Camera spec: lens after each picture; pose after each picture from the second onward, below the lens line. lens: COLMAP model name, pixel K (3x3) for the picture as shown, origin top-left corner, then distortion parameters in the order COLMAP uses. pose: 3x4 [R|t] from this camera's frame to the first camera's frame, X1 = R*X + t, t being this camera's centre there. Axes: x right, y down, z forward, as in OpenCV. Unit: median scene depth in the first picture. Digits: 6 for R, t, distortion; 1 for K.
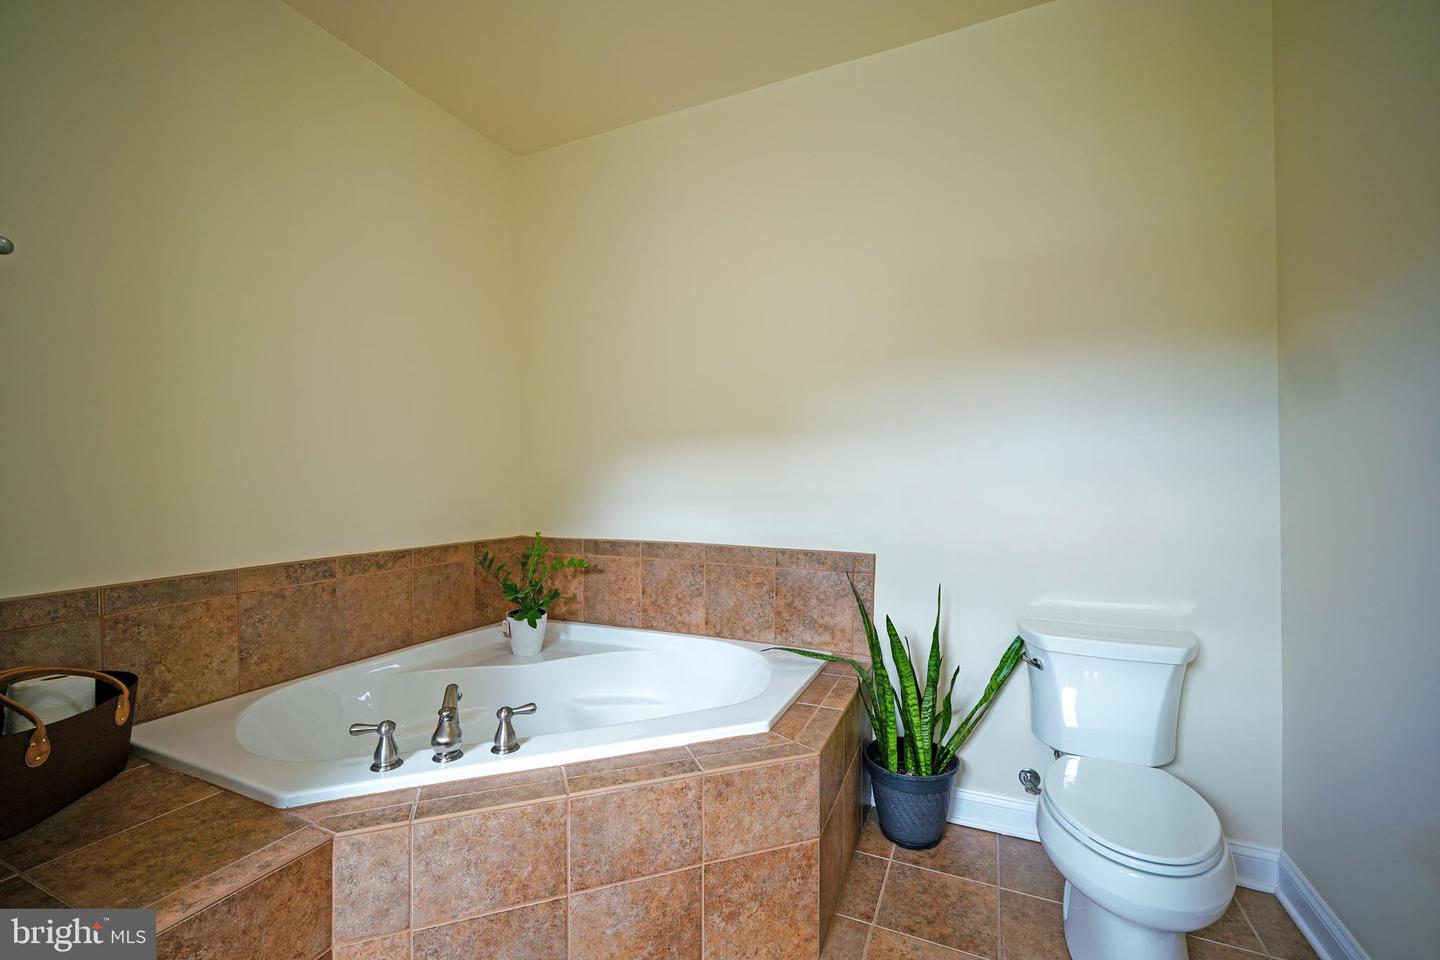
lens RADIAL K [[608.6, 0, 709.4], [0, 608.6, 480.3], [0, 0, 1]] dist [-0.008199, 0.004917]
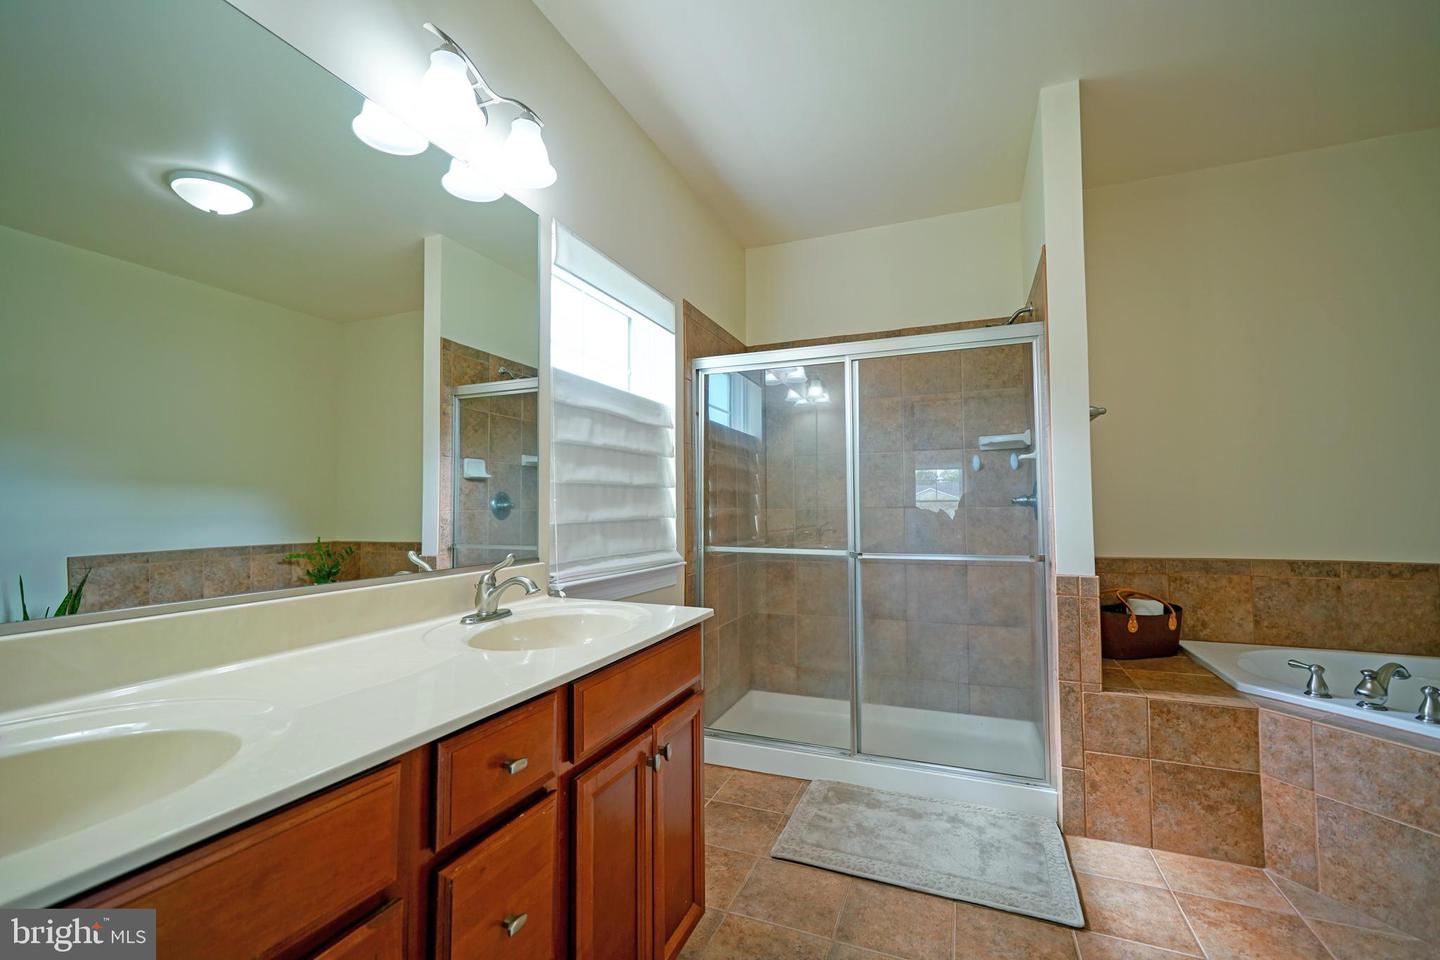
lens RADIAL K [[608.6, 0, 709.4], [0, 608.6, 480.3], [0, 0, 1]] dist [-0.008199, 0.004917]
pose [[0.042857, -0.033141, -0.998531, 0.842102], [0.005393, 0.999443, -0.032940, -0.007334], [0.999067, -0.003973, 0.043011, -0.500644]]
